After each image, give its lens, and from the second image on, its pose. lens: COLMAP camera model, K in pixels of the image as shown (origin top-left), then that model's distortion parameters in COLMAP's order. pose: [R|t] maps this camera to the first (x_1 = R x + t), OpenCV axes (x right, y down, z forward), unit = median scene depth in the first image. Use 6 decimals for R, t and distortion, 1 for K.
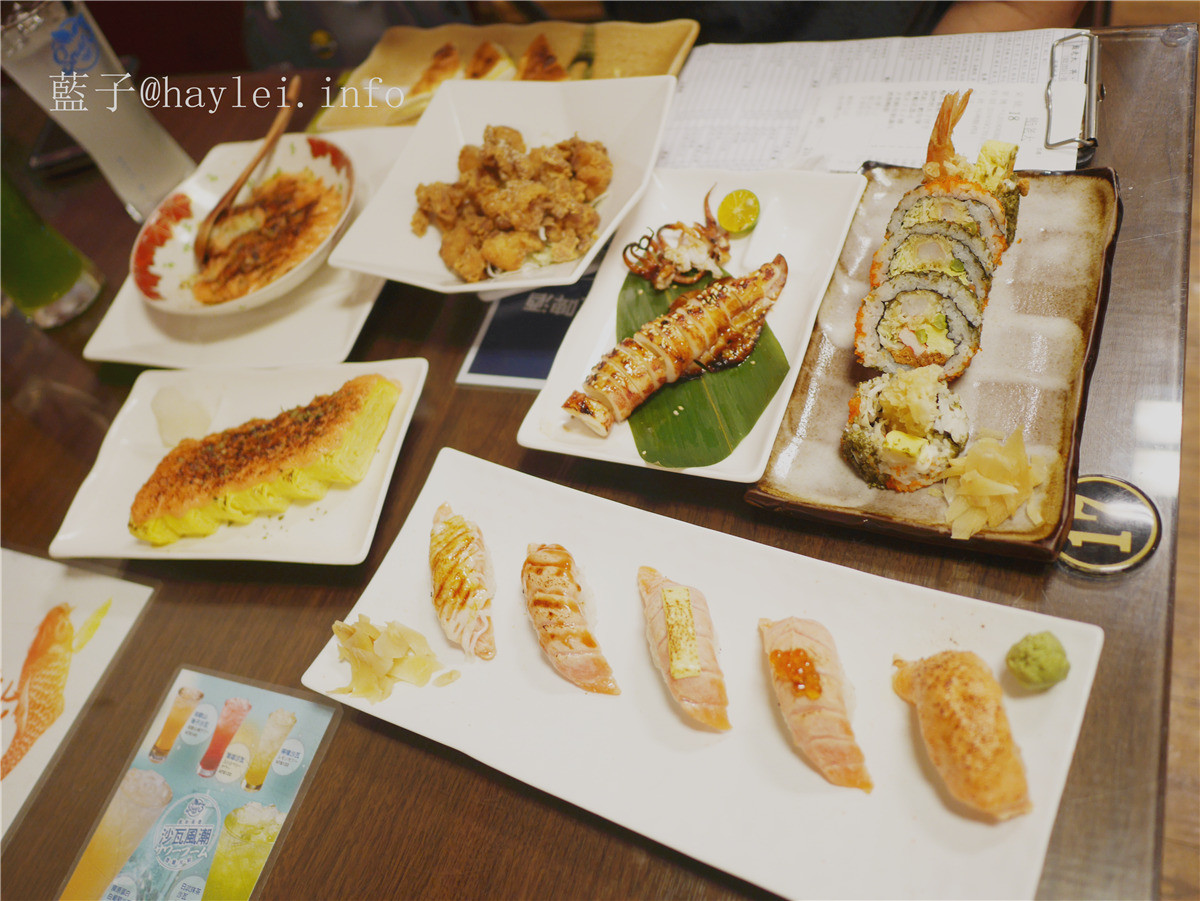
lens RADIAL K [[1030.3, 0, 600.0], [0, 1030.3, 450.5], [0, 0, 1]] dist [-0.031591, 0.017536]
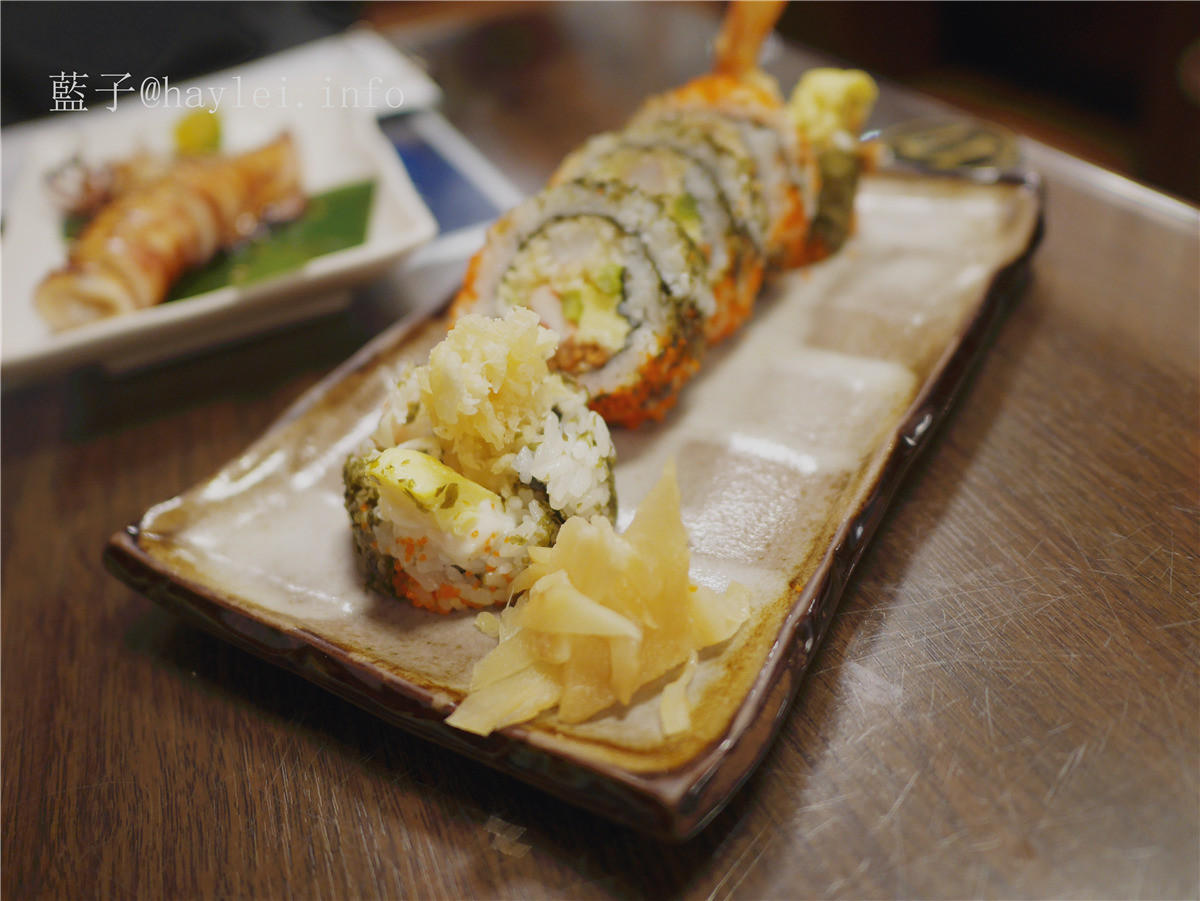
lens RADIAL K [[1030.3, 0, 600.0], [0, 1030.3, 450.5], [0, 0, 1]] dist [-0.031591, 0.017536]
pose [[0.974899, 0.220018, -0.034125, 0.330364], [-0.221084, 0.938472, -0.265314, 0.067507], [-0.026349, 0.266199, 0.963558, 0.521121]]
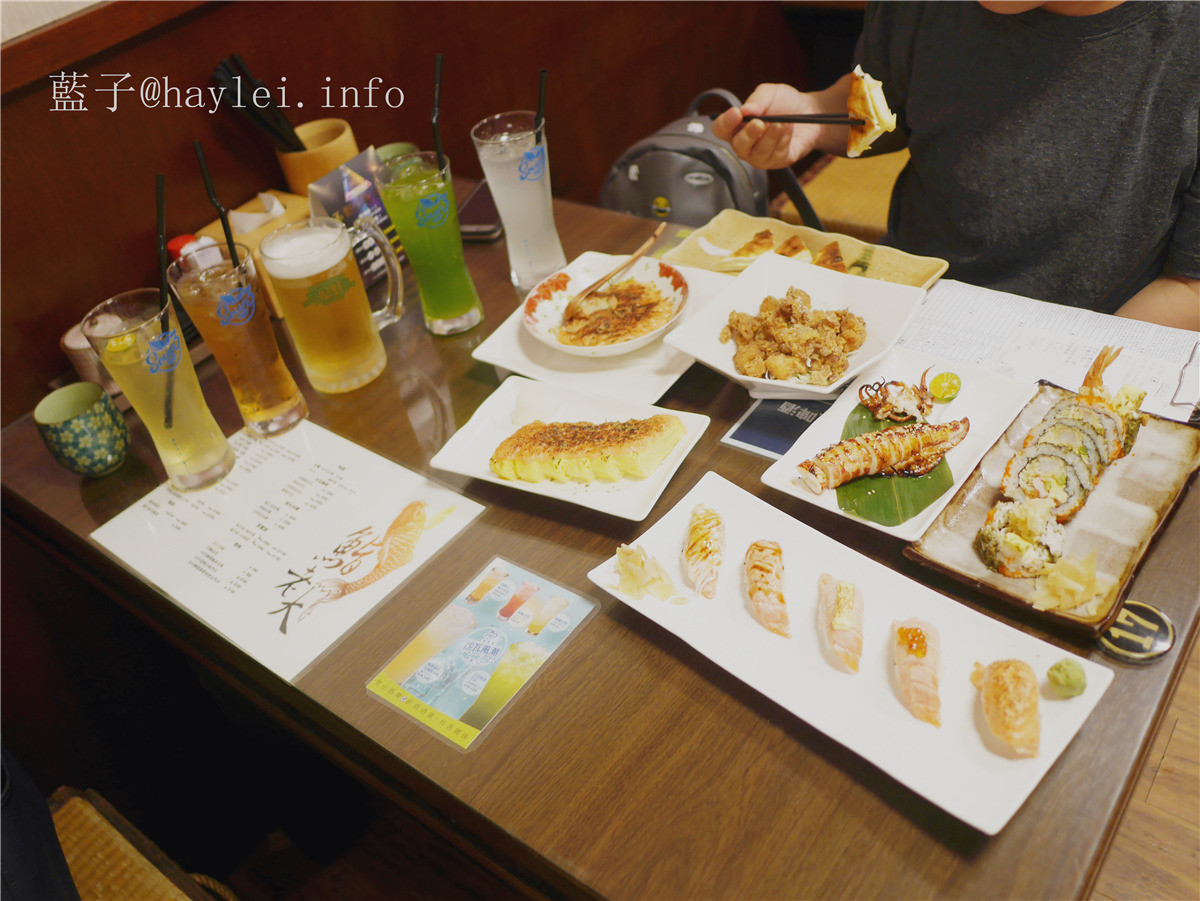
lens RADIAL K [[1030.3, 0, 600.0], [0, 1030.3, 450.5], [0, 0, 1]] dist [-0.031591, 0.017536]
pose [[0.942160, 0.296481, -0.156311, -0.080132], [-0.319719, 0.934958, -0.153730, 0.261596], [0.100566, 0.194814, 0.975671, -0.505967]]
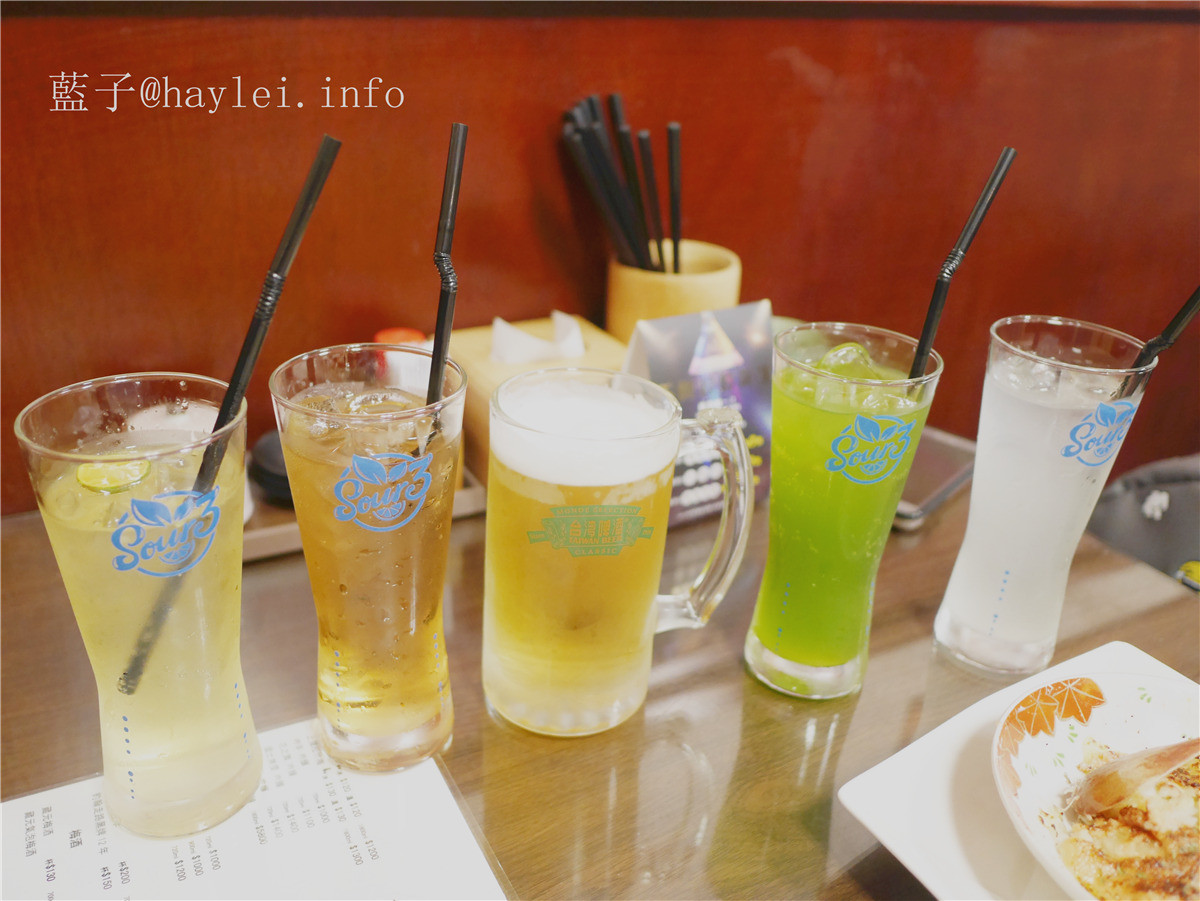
lens RADIAL K [[1030.3, 0, 600.0], [0, 1030.3, 450.5], [0, 0, 1]] dist [-0.031591, 0.017536]
pose [[0.698500, 0.564076, -0.440358, -0.581243], [-0.691686, 0.689965, -0.213350, -0.005765], [0.183486, 0.453615, 0.872105, 0.443590]]
